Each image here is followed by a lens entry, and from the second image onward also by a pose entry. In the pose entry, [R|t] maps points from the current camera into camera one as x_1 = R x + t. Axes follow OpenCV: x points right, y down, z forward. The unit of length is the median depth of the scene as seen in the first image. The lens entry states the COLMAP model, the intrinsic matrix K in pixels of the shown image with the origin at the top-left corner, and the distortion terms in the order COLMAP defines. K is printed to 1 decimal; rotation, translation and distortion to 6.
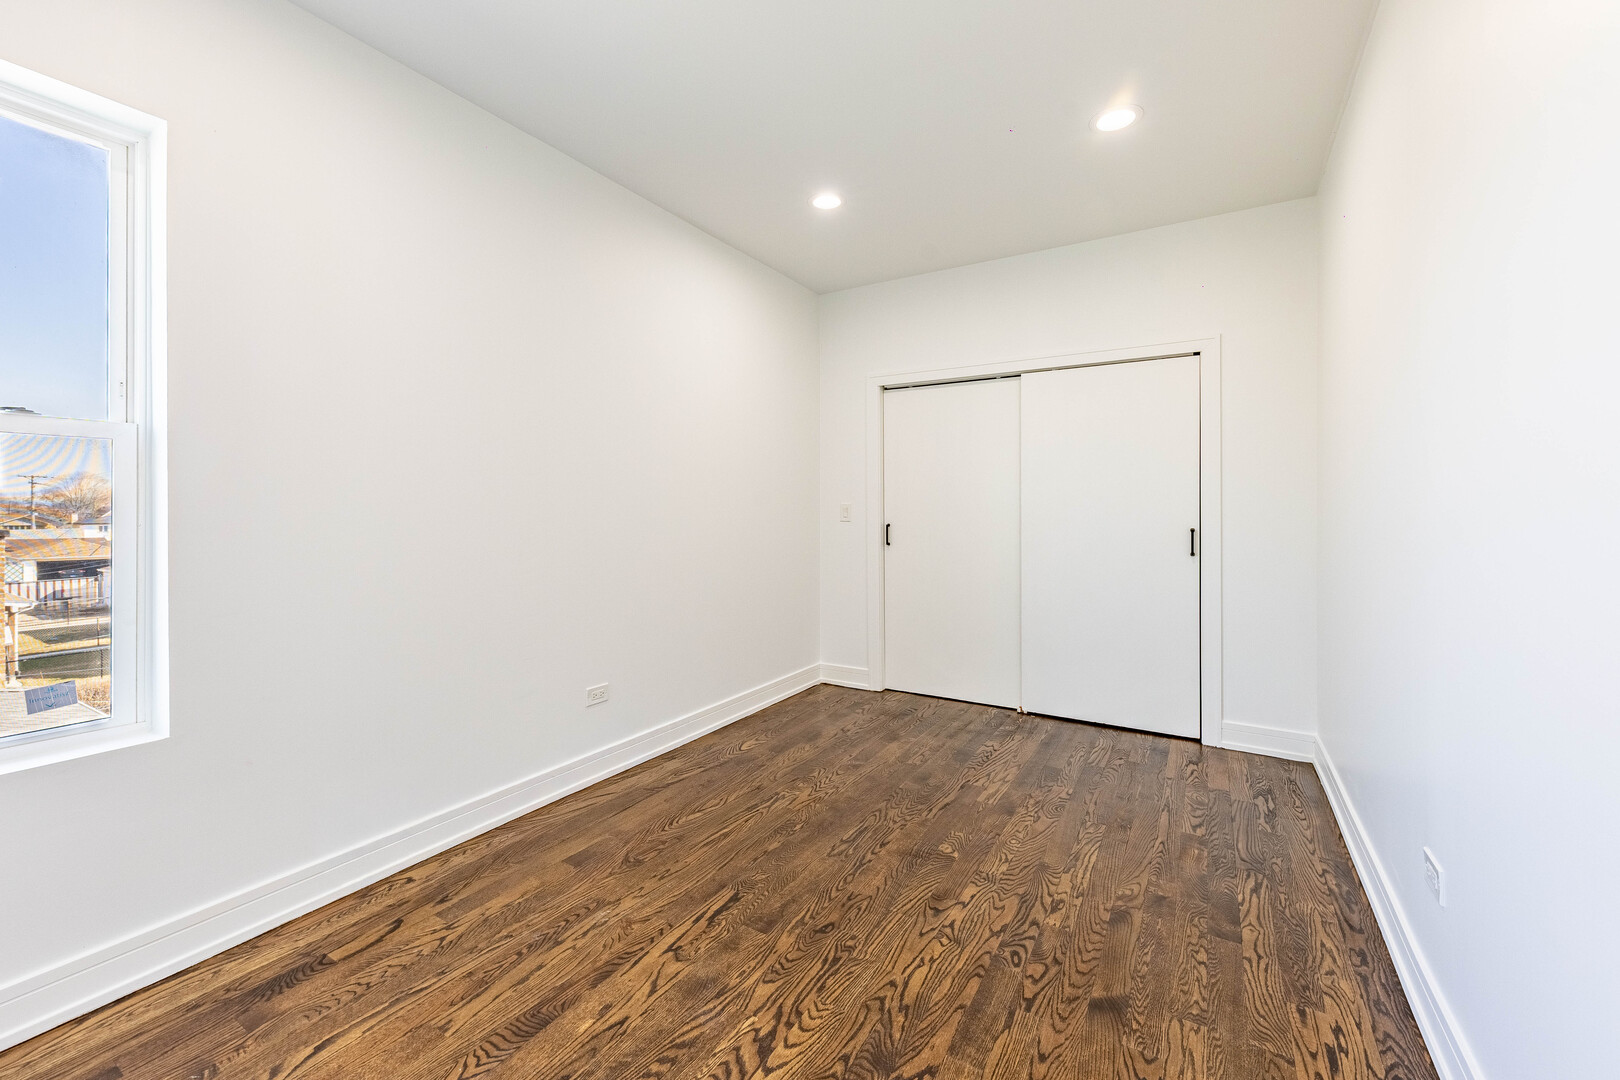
lens RADIAL K [[647.9, 0, 809.9], [0, 647.9, 510.1], [0, 0, 1]] dist [0.000218, -0.000017]
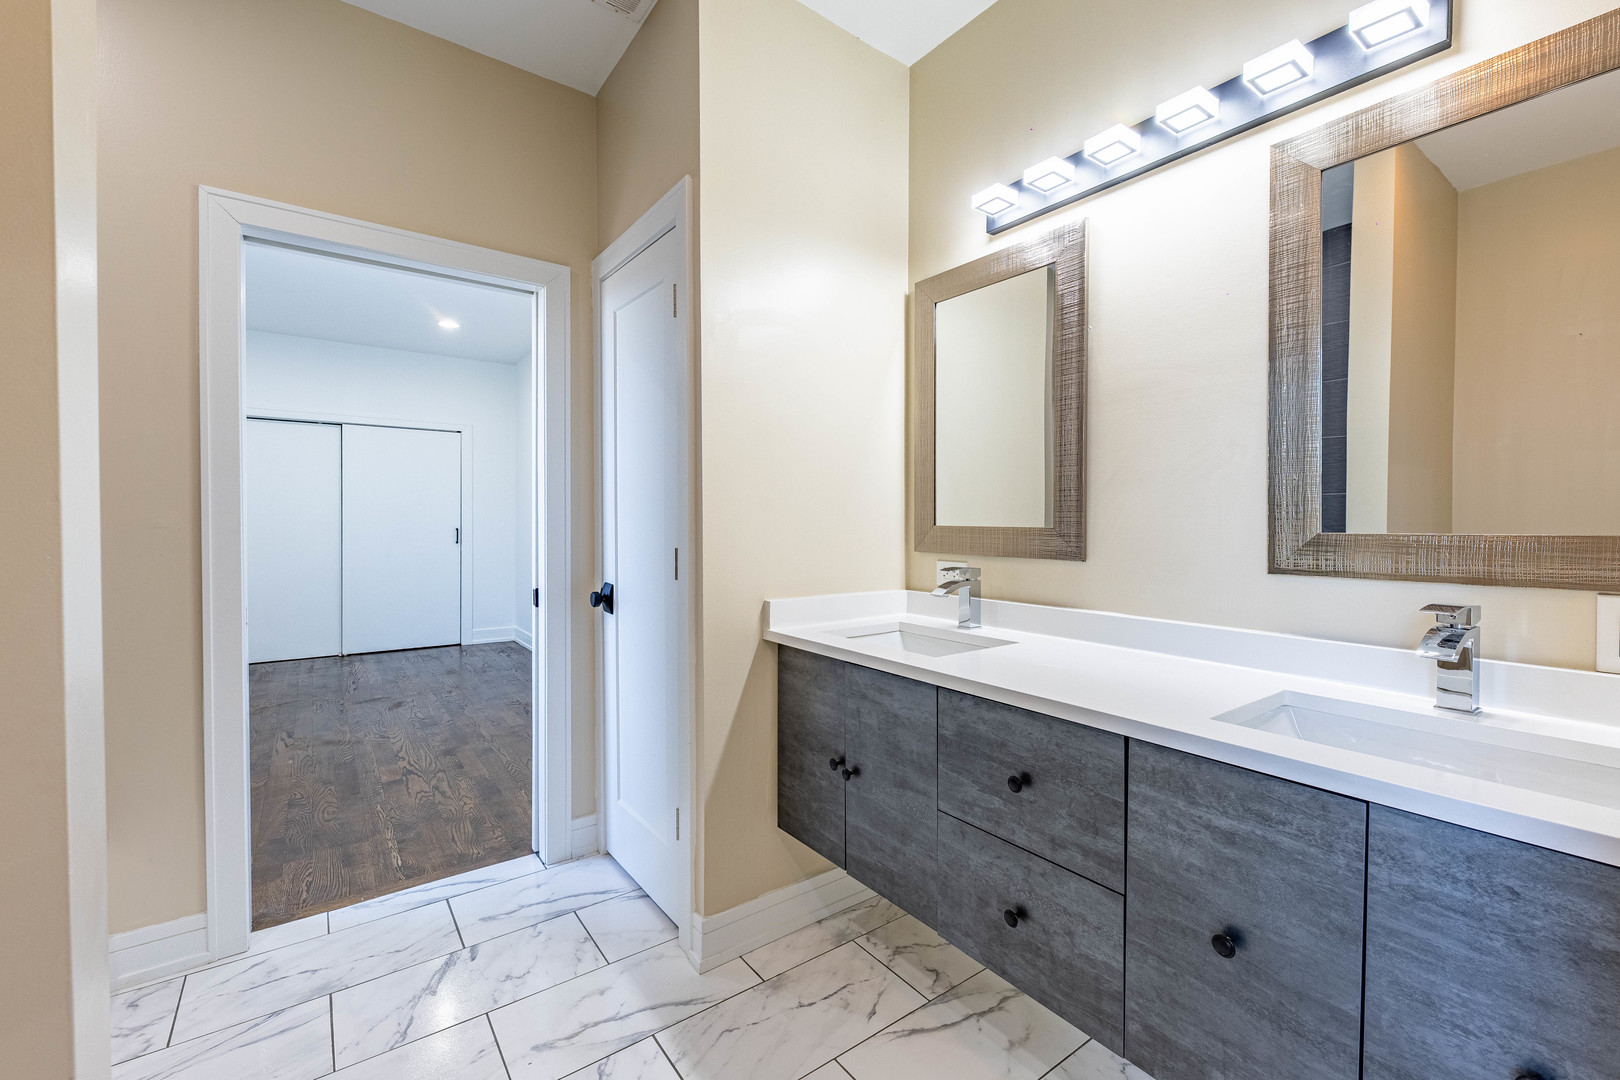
lens RADIAL K [[665.2, 0, 824.5], [0, 665.2, 527.7], [0, 0, 1]] dist [0.014438, -0.006314]
pose [[0.353694, -0.010966, 0.935297, -0.787320], [-0.003559, 0.999908, 0.013069, -0.001073], [-0.935355, -0.007951, 0.353622, -0.619547]]
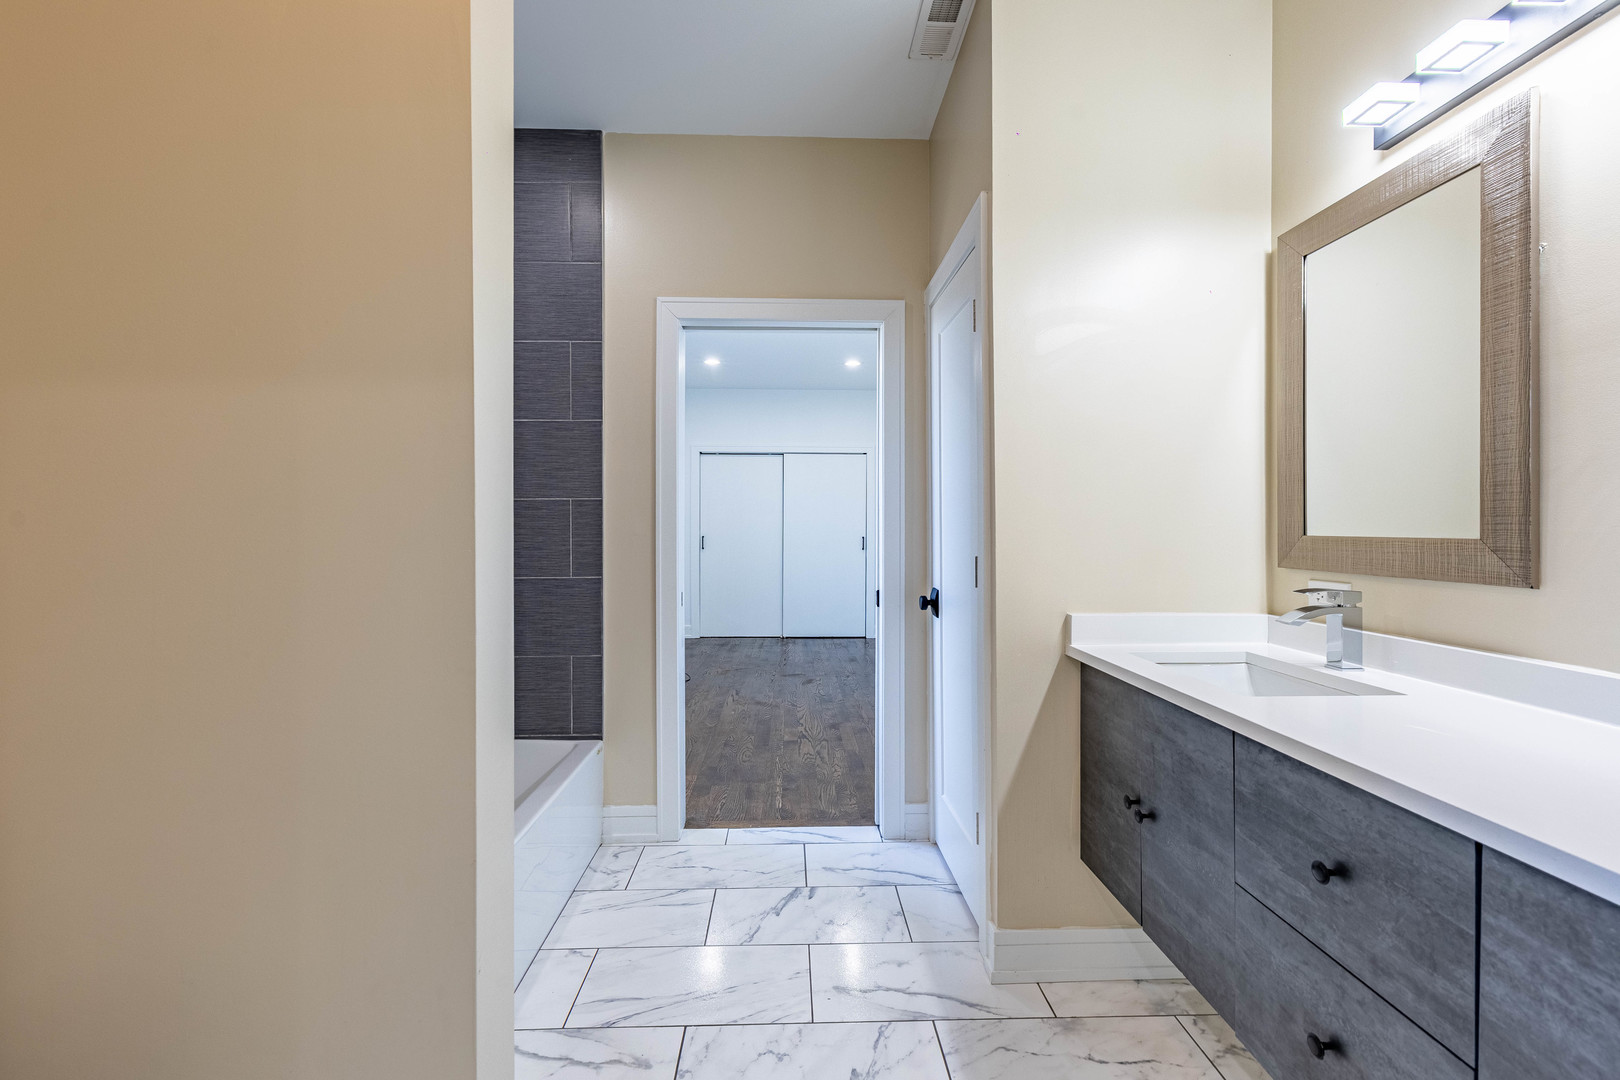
lens RADIAL K [[665.2, 0, 824.5], [0, 665.2, 527.7], [0, 0, 1]] dist [0.014438, -0.006314]
pose [[0.819806, 0.000279, 0.572641, -0.744350], [-0.000506, 1.000000, 0.000238, -0.000866], [-0.572641, -0.000485, 0.819806, -0.696654]]
